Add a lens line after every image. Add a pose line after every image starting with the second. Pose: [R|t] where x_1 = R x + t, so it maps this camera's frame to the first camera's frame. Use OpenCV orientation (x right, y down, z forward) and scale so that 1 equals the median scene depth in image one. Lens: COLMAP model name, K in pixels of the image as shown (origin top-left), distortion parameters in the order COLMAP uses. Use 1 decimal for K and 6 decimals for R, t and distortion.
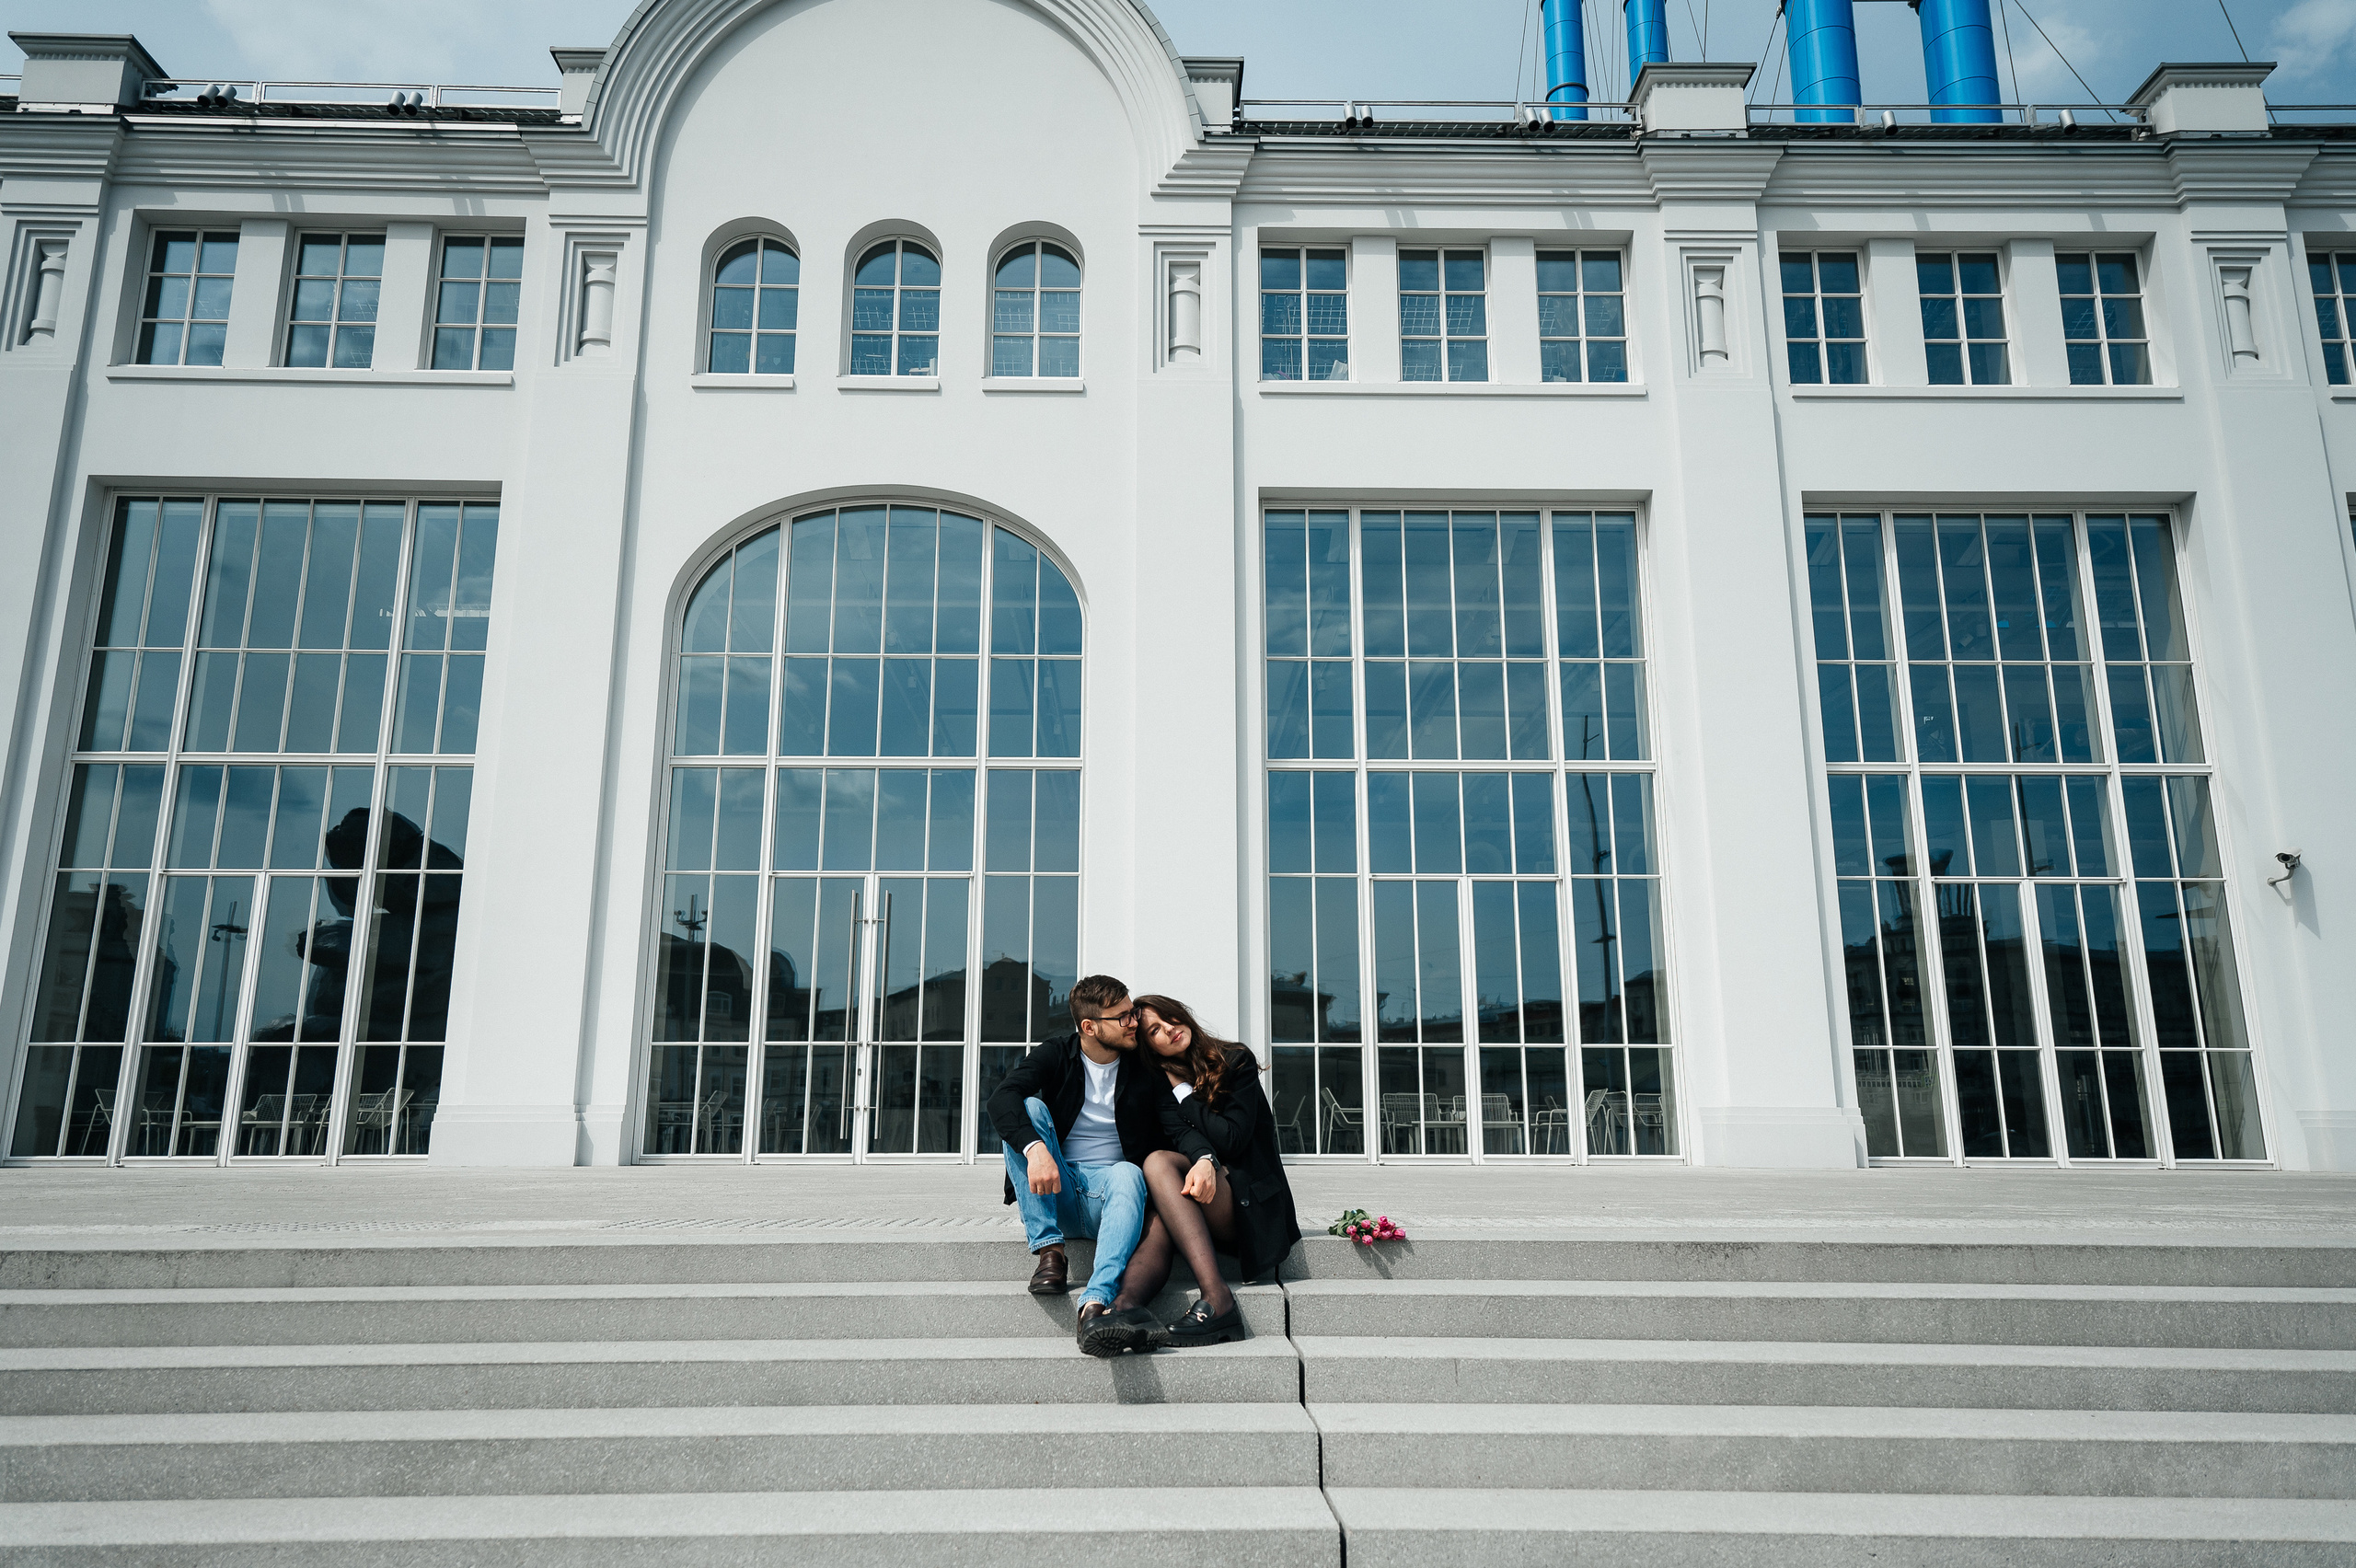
lens RADIAL K [[1599.5, 0, 1178.0], [0, 1599.5, 784.0], [0, 0, 1]] dist [0.029228, -0.000683]
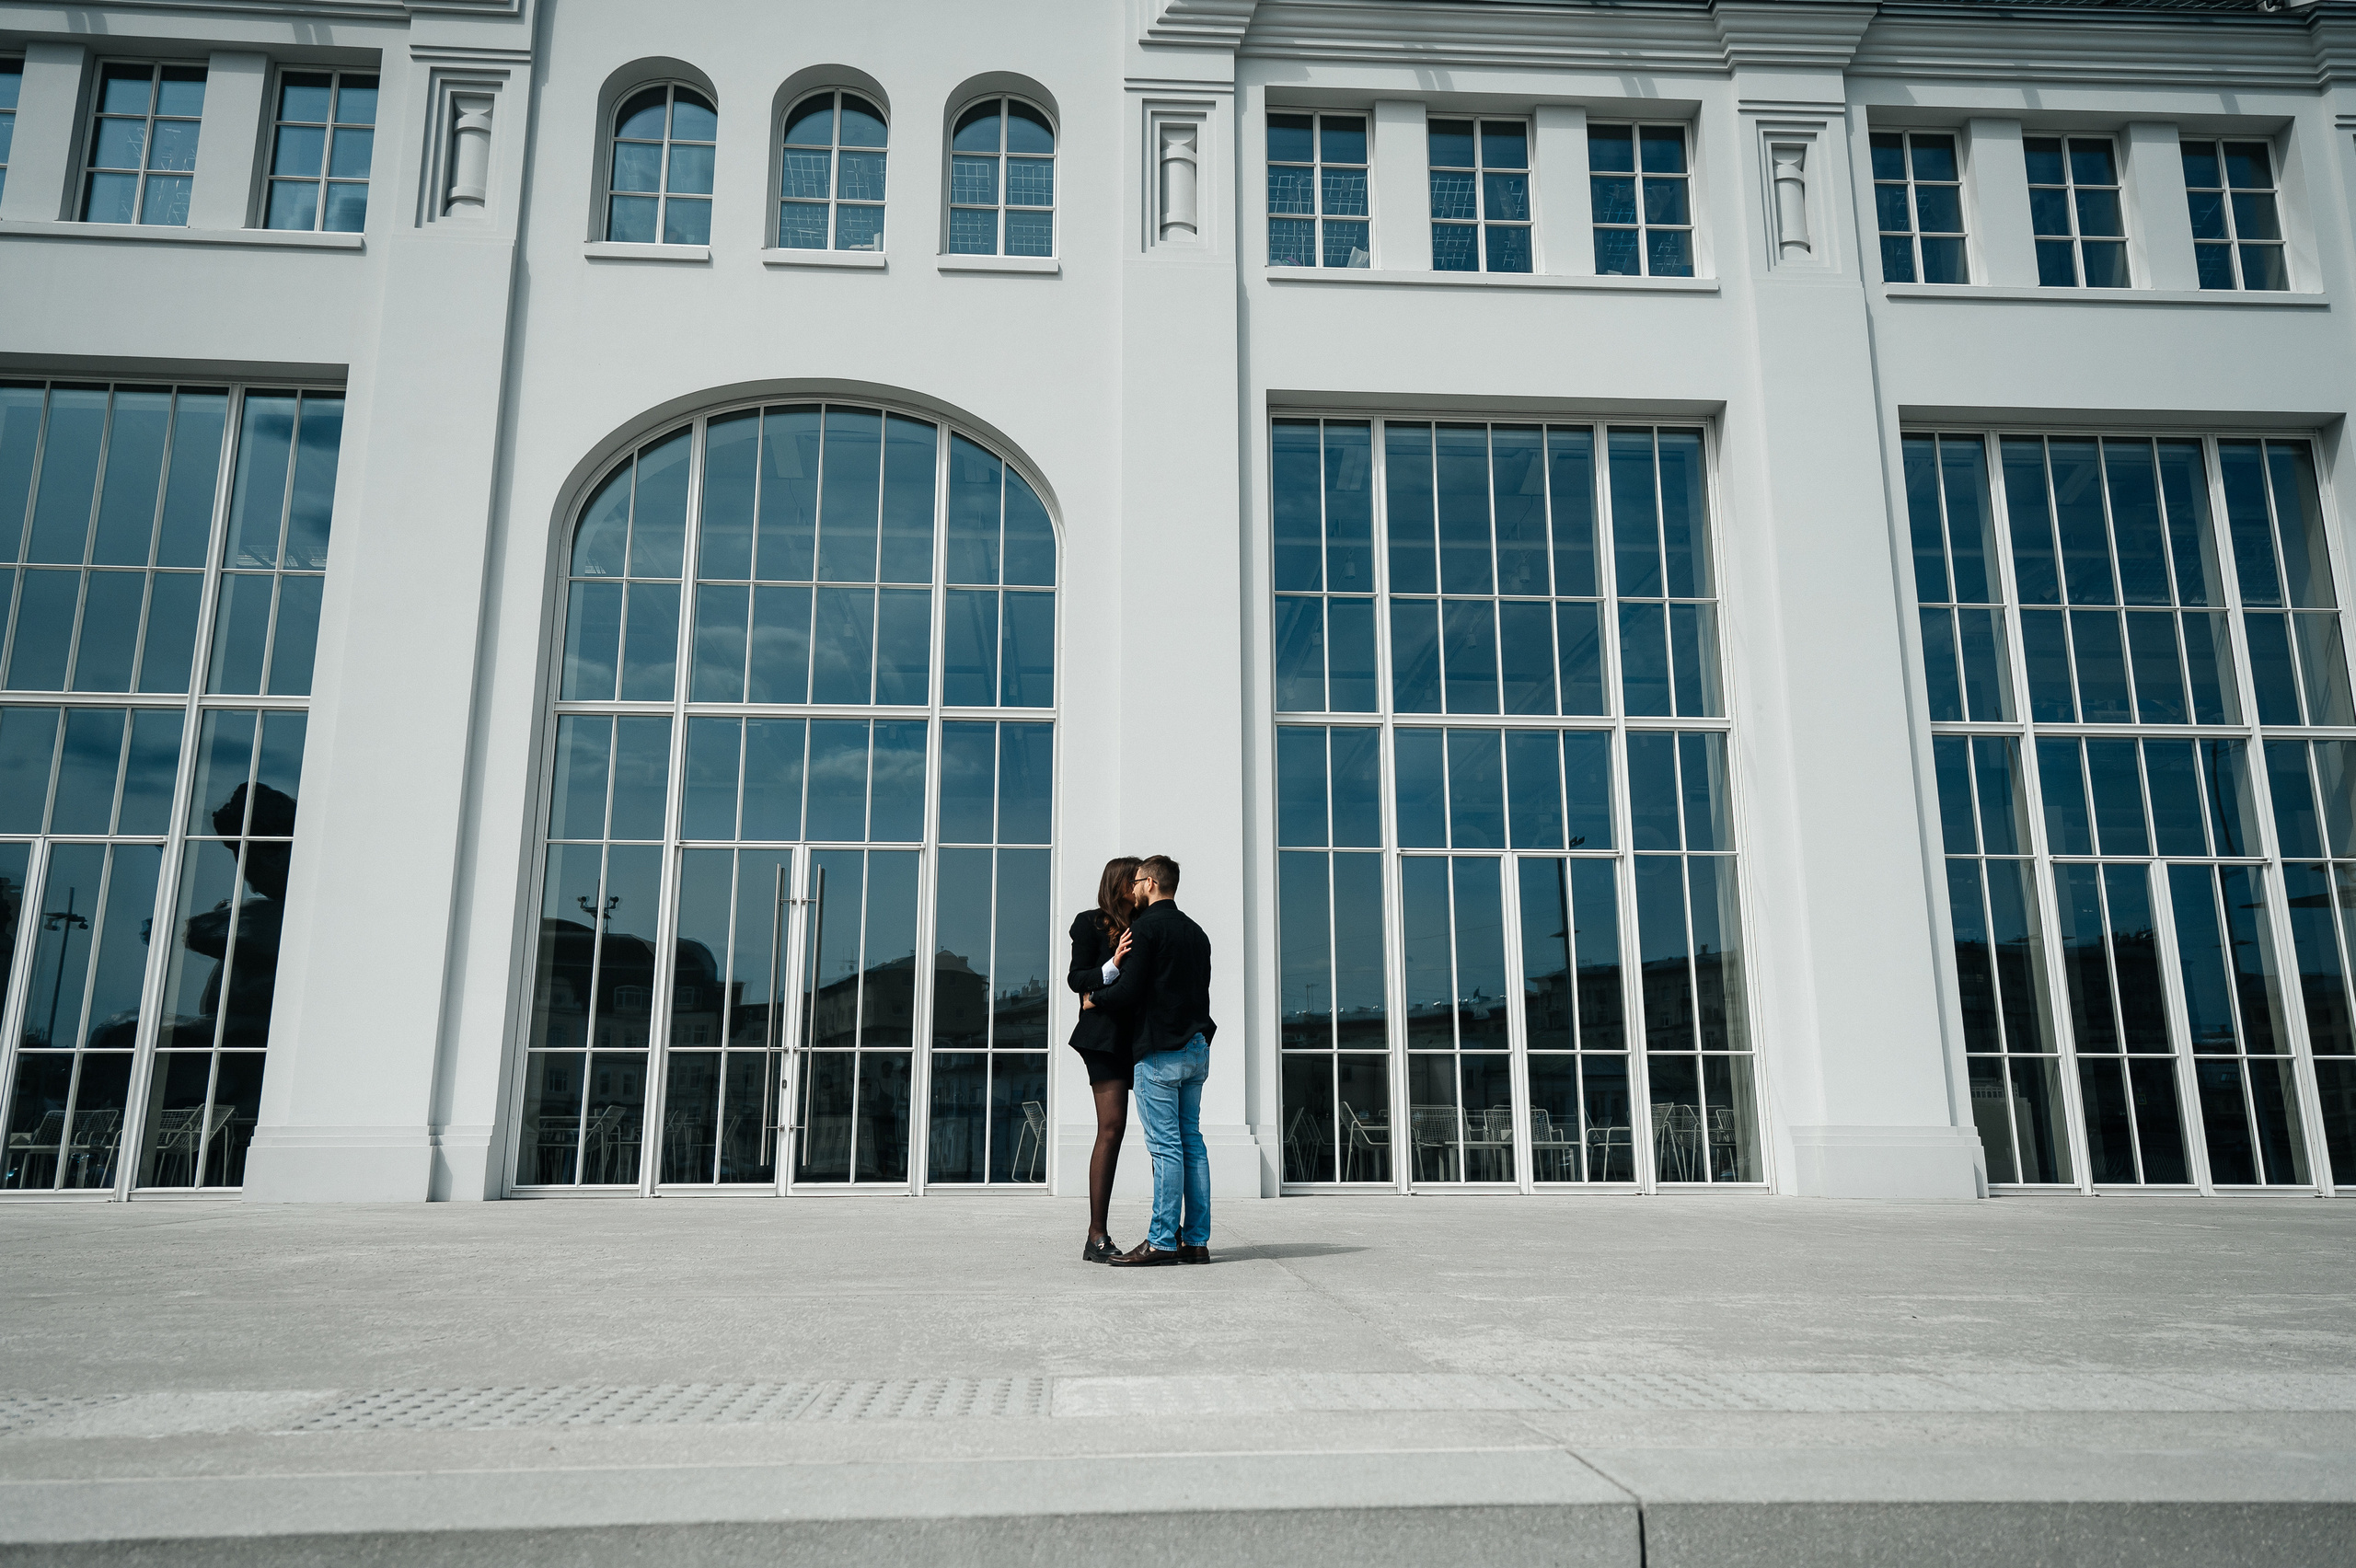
lens RADIAL K [[1577.3, 0, 1167.3], [0, 1577.3, 794.8], [0, 0, 1]] dist [0.027988, -0.003018]
pose [[0.999198, 0.006969, 0.039436, -0.033472], [-0.007180, 0.999961, 0.005206, 0.024092], [-0.039398, -0.005485, 0.999209, 0.171707]]
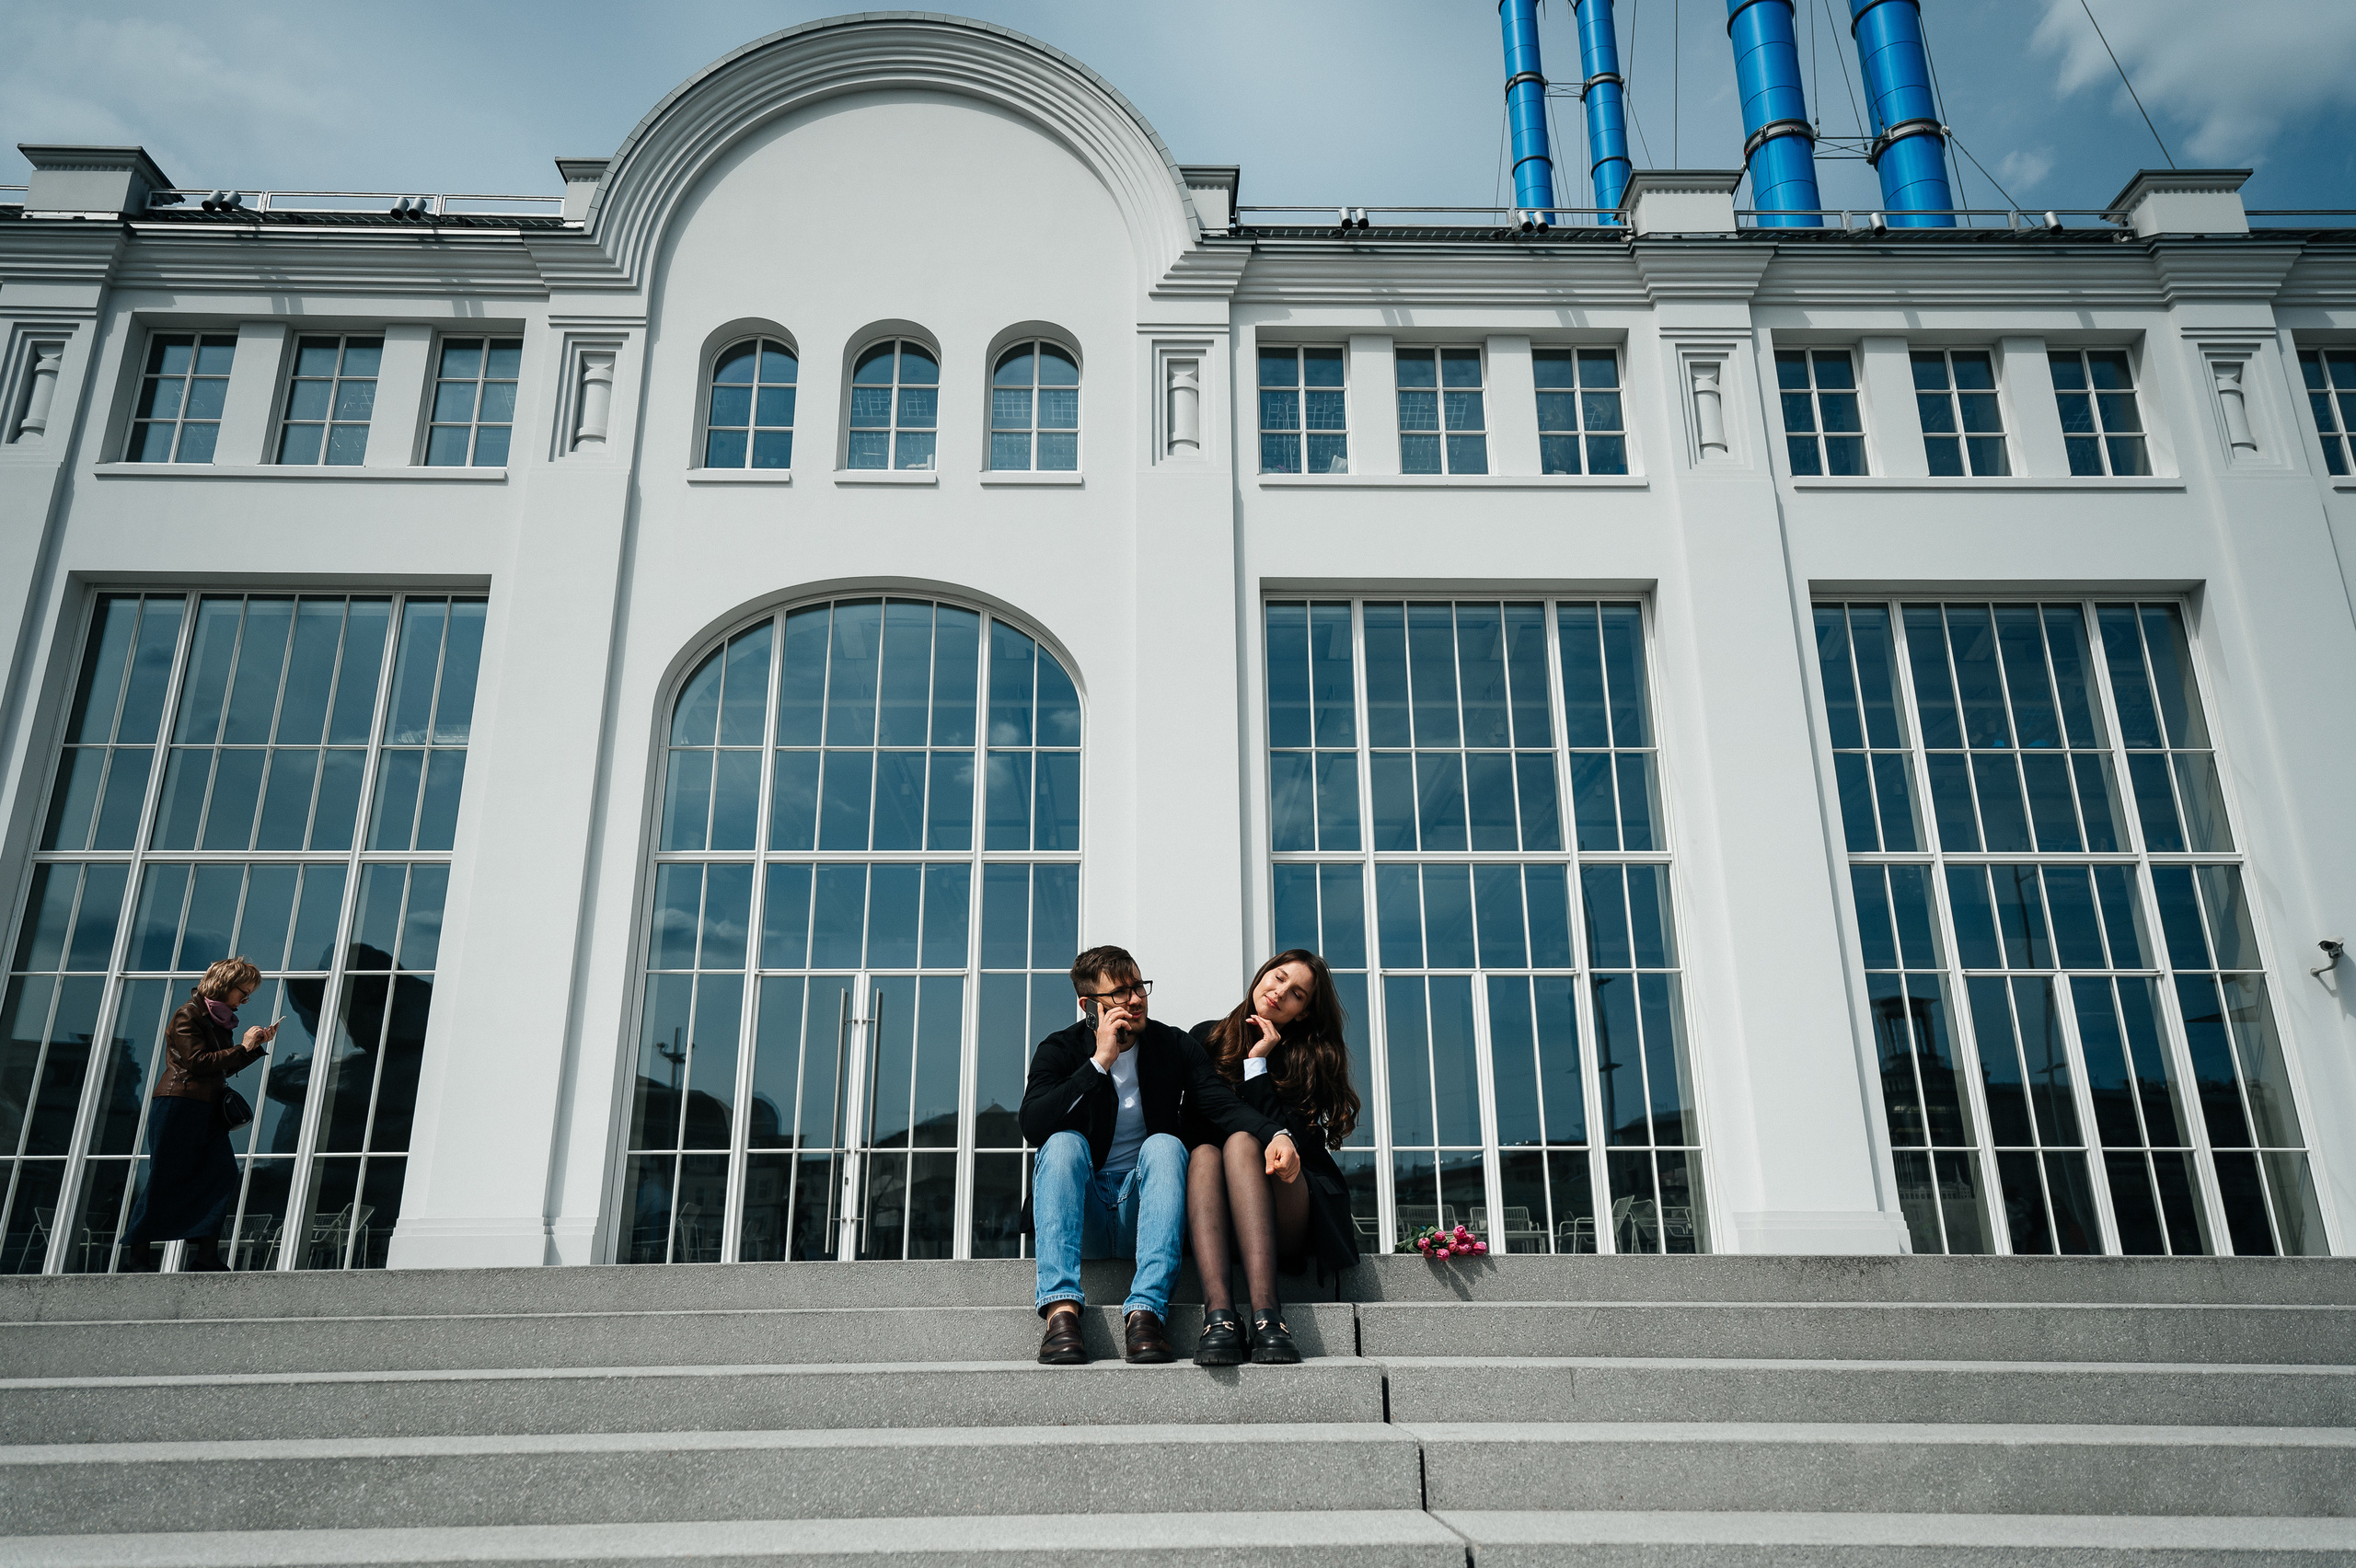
lens RADIAL K [[1577.1, 0, 1174.0], [0, 1577.1, 792.0], [0, 0, 1]] dist [0.028347, -0.001044]
pose [[0.999965, -0.005436, 0.006435, -0.009578], [0.006018, 0.995541, -0.094134, 0.037986], [-0.005894, 0.094169, 0.995539, 0.044410]]
